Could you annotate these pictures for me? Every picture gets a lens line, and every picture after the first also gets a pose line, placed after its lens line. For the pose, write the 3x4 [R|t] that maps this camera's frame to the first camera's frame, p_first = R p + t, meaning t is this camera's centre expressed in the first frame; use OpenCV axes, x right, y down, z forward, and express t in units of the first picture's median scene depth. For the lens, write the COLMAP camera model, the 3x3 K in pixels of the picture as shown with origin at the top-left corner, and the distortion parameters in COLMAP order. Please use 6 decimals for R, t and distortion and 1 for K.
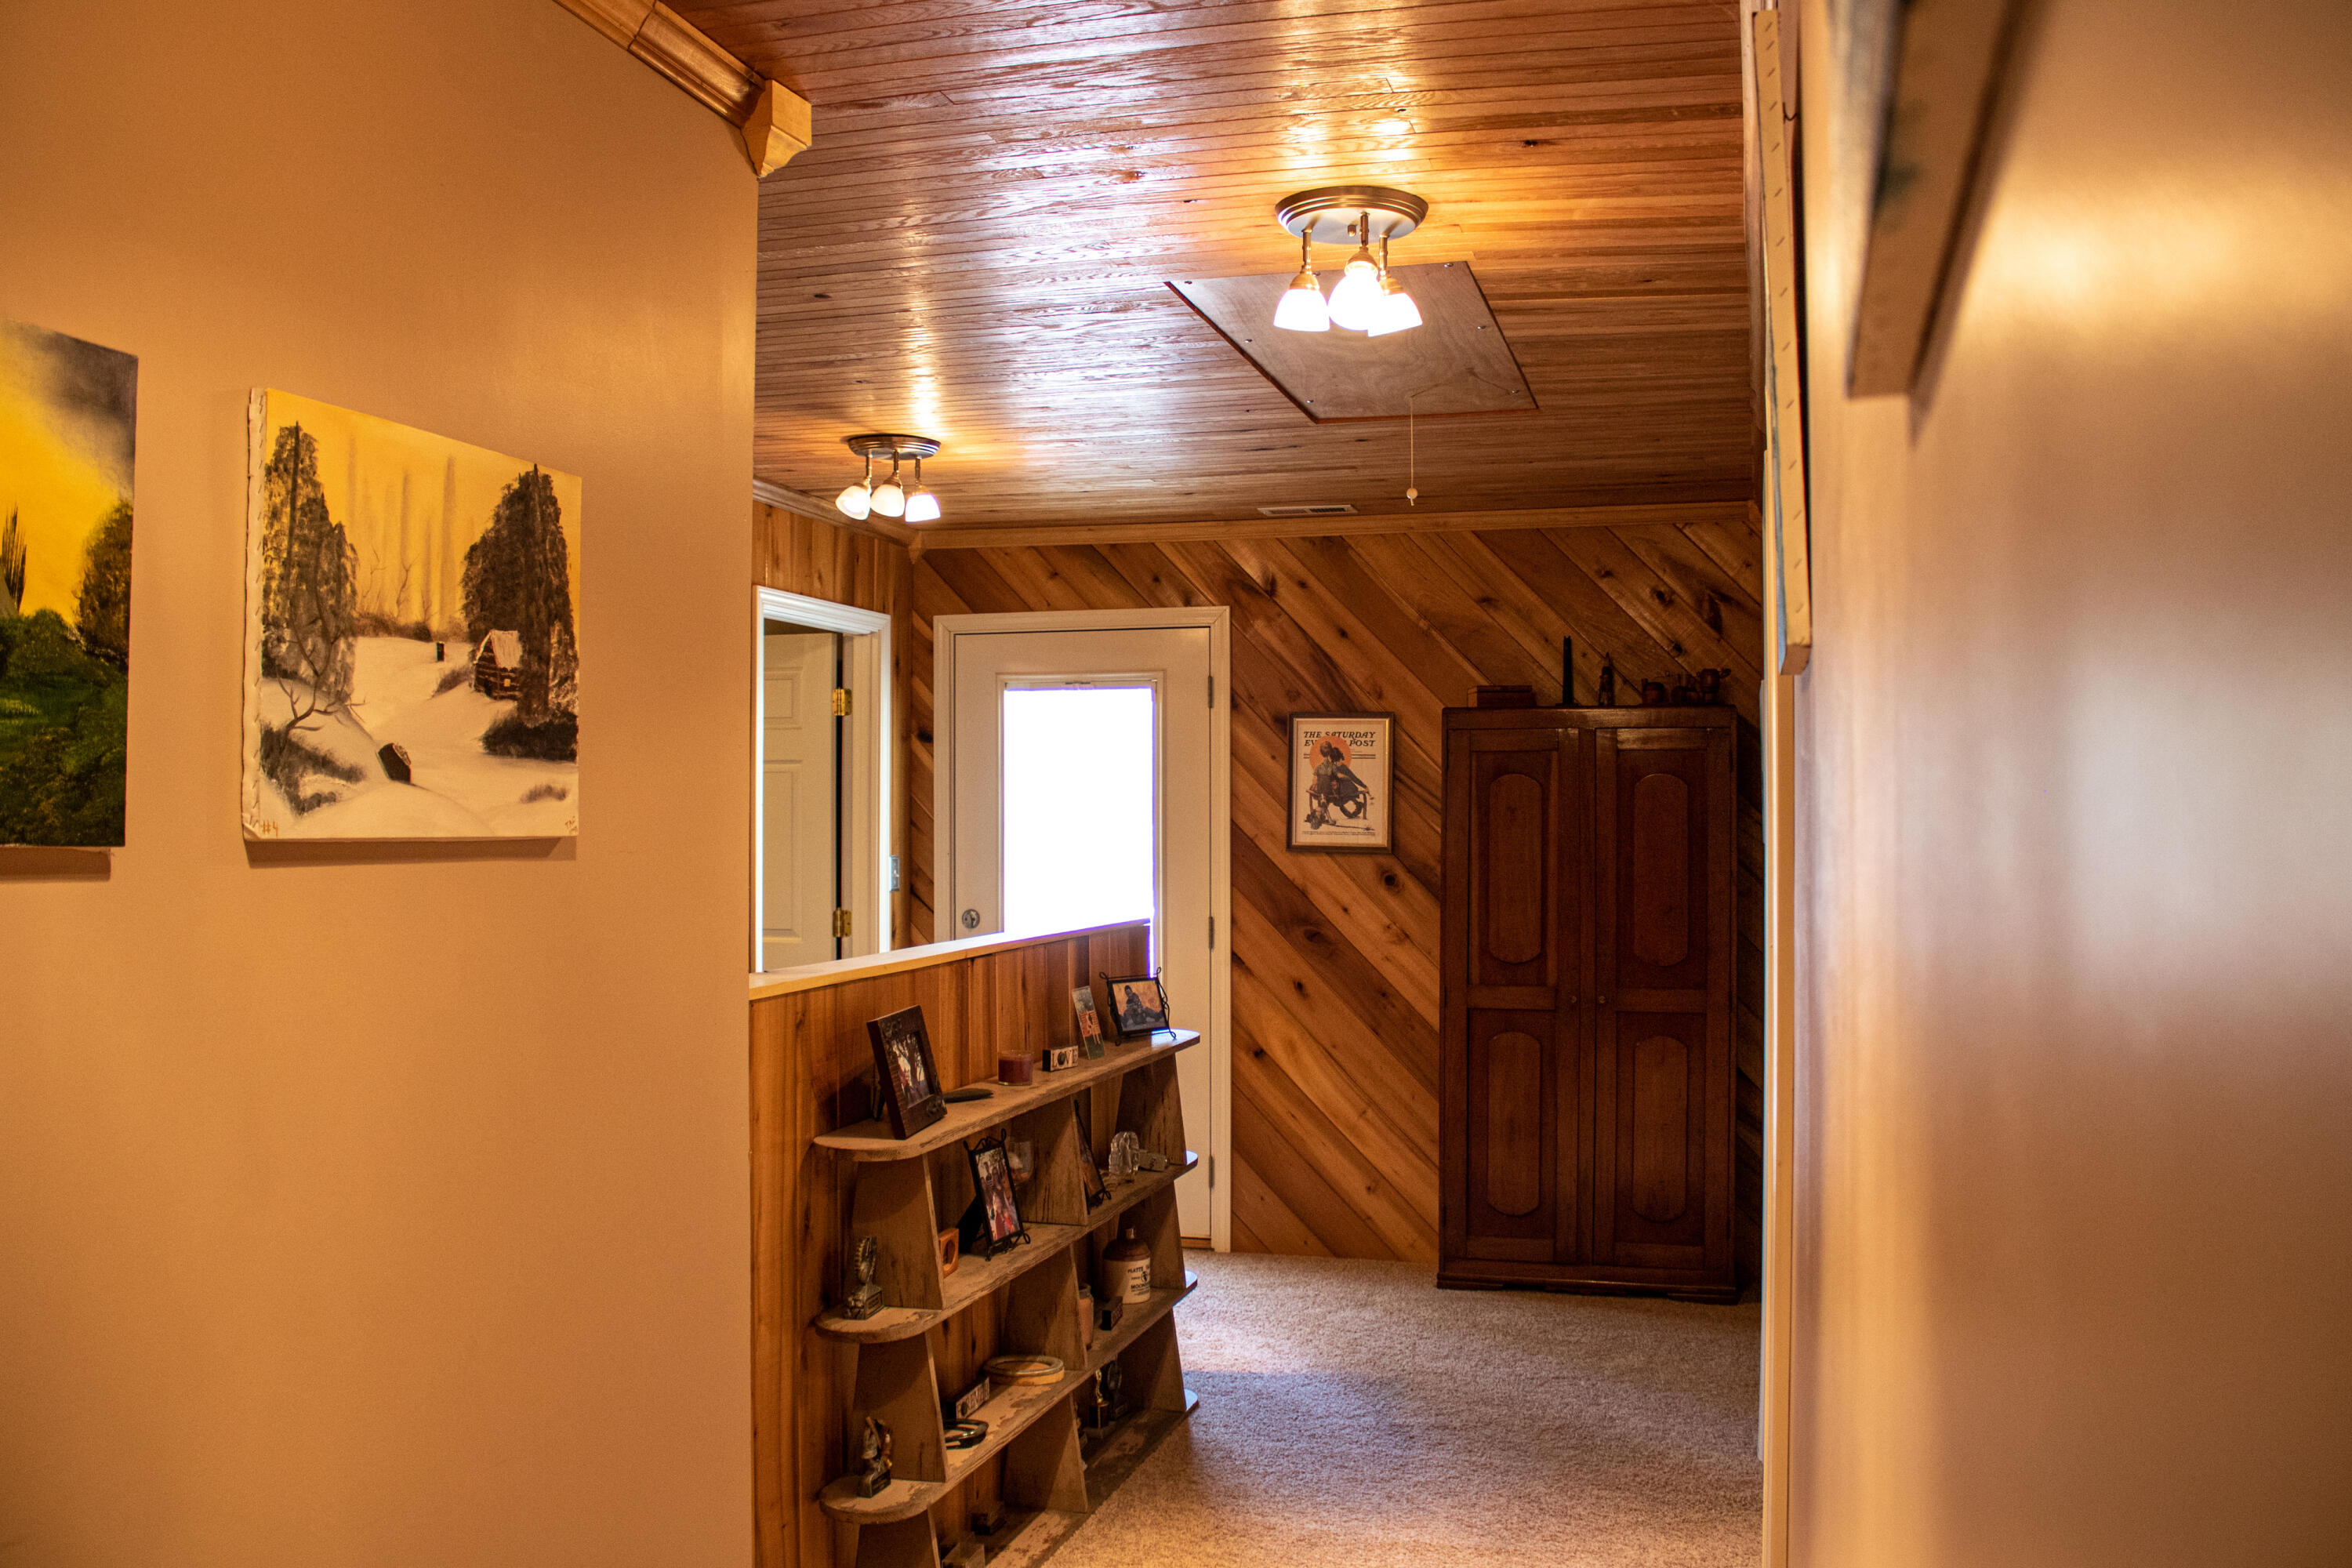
lens RADIAL K [[1980.0, 0, 1186.2], [0, 1980.0, 782.1], [0, 0, 1]] dist [-0.158076, 0.109486]
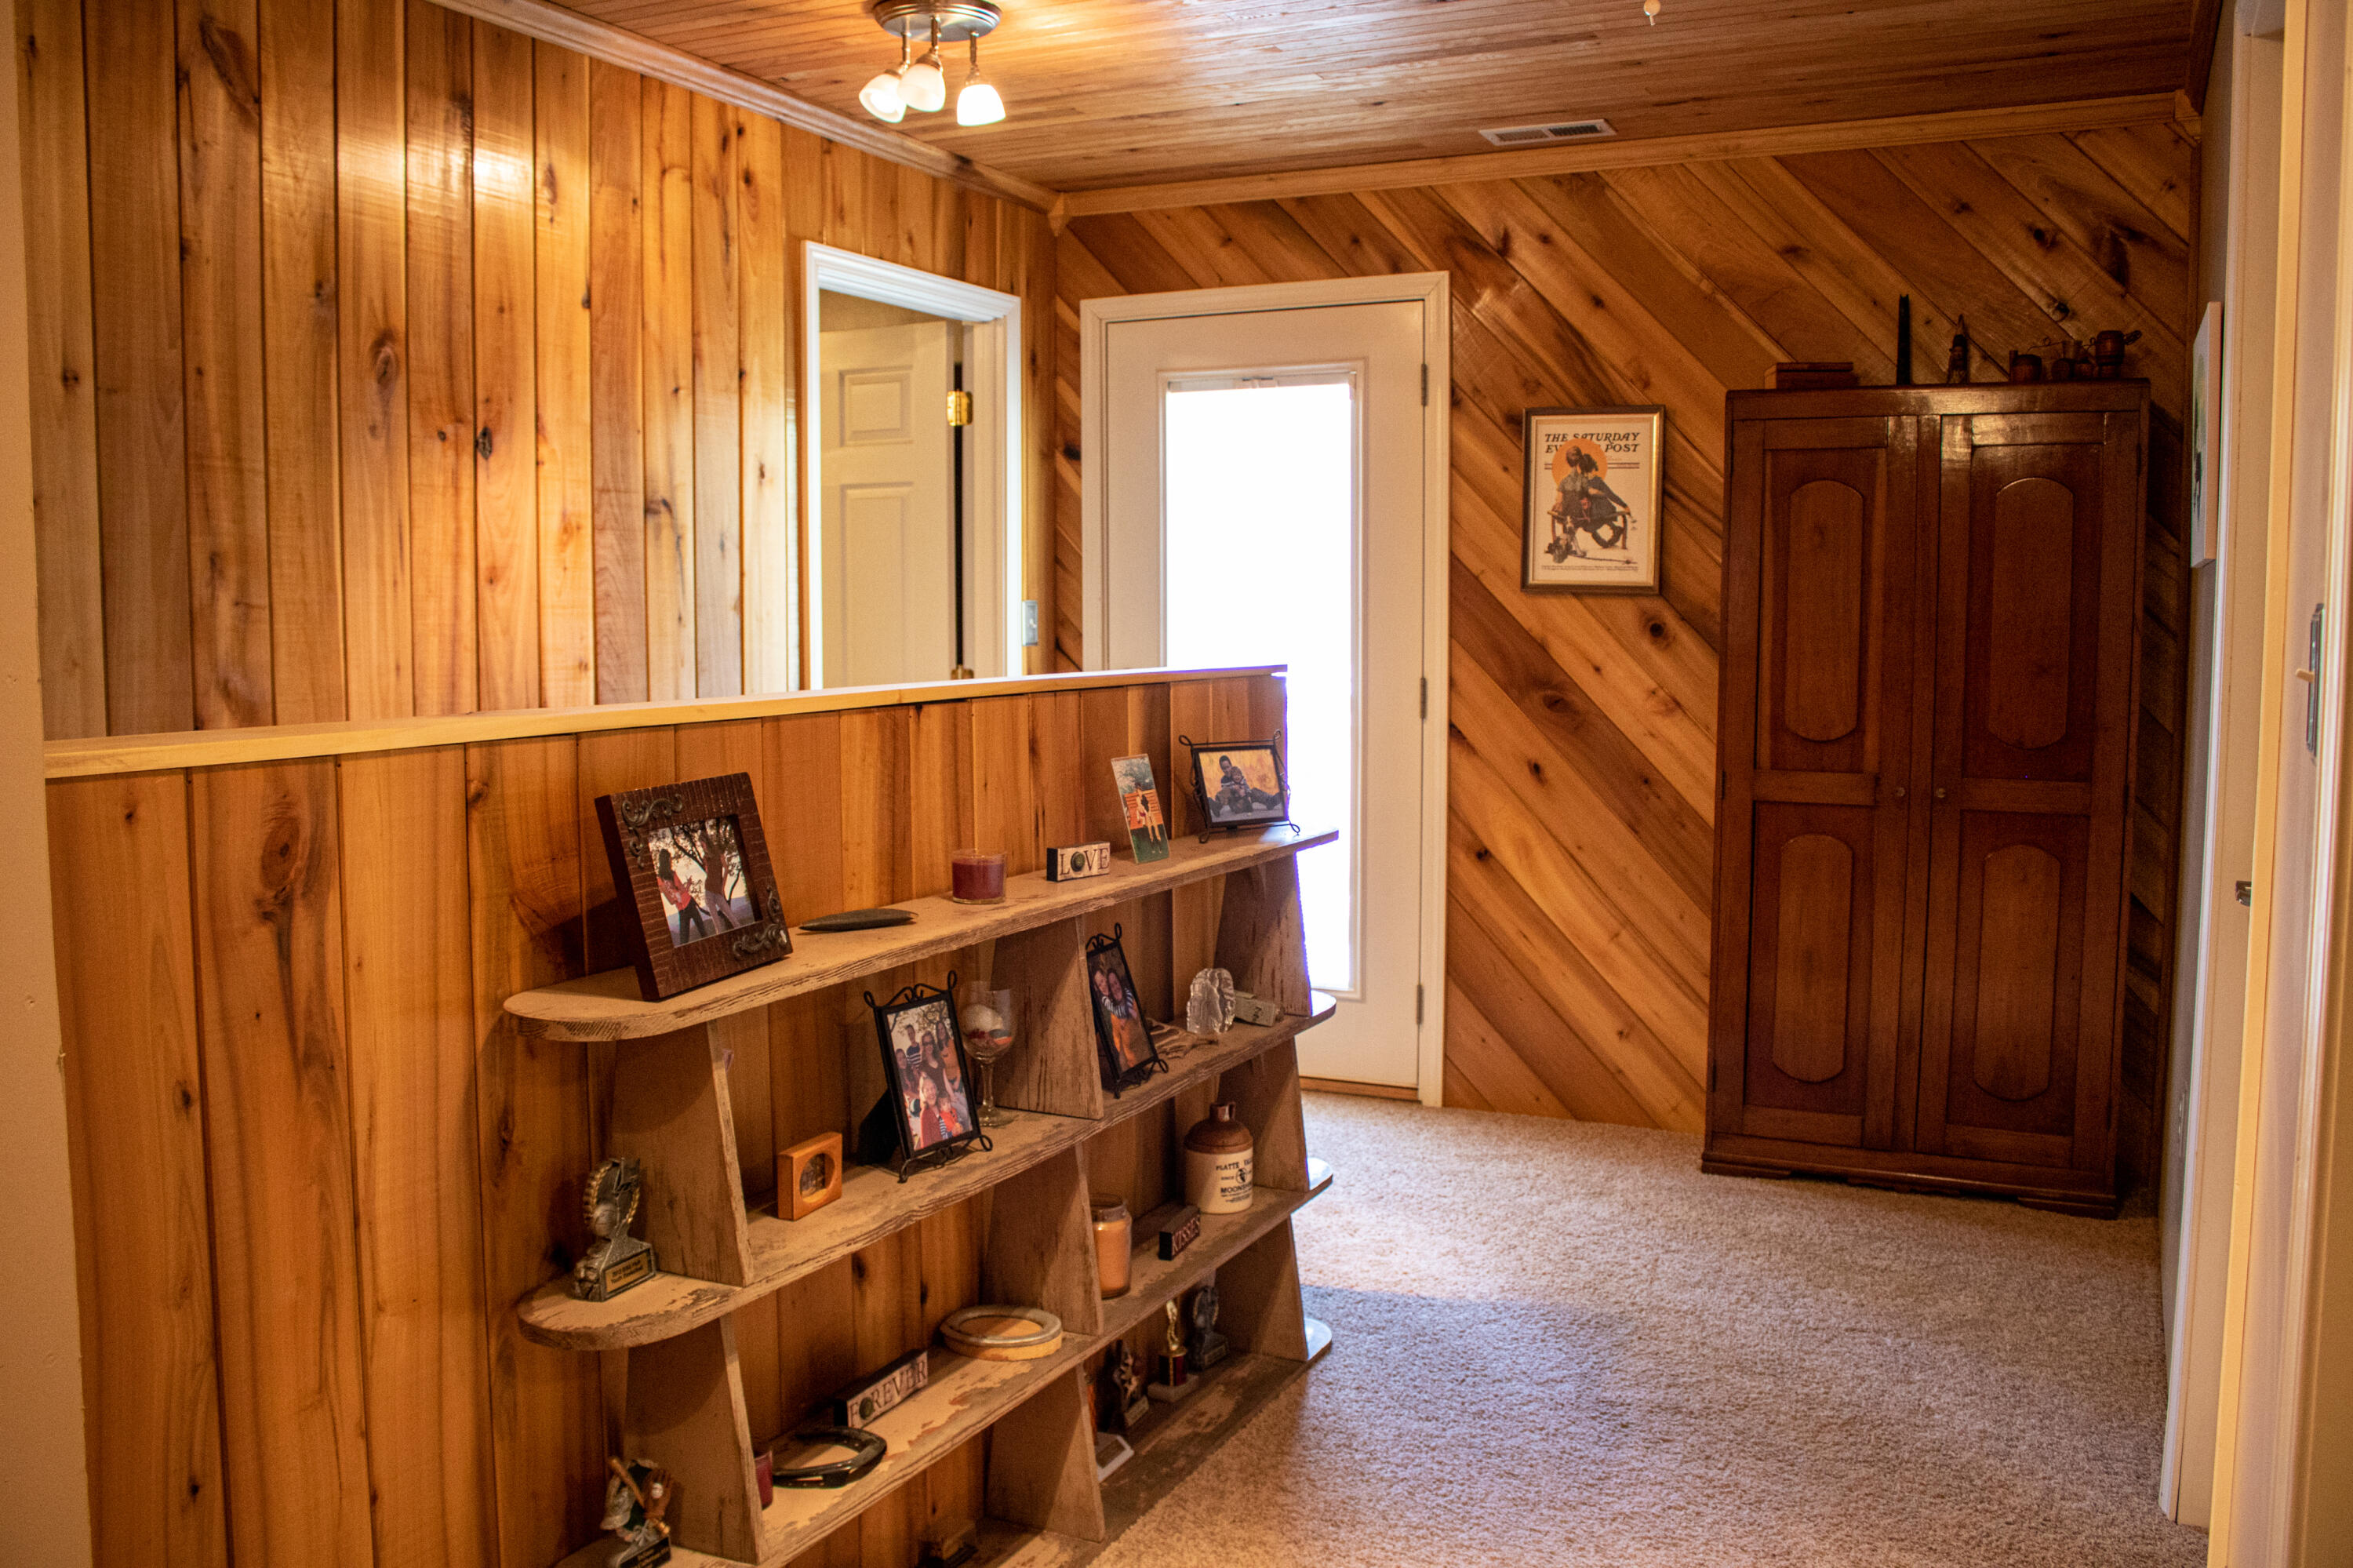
lens RADIAL K [[1980.9, 0, 1158.6], [0, 1980.9, 794.1], [0, 0, 1]] dist [-0.158076, 0.109486]
pose [[0.984033, 0.015667, -0.177297, 0.054918], [0.004086, 0.993868, 0.110499, 0.031350], [0.177941, -0.109459, 0.977934, 0.252061]]
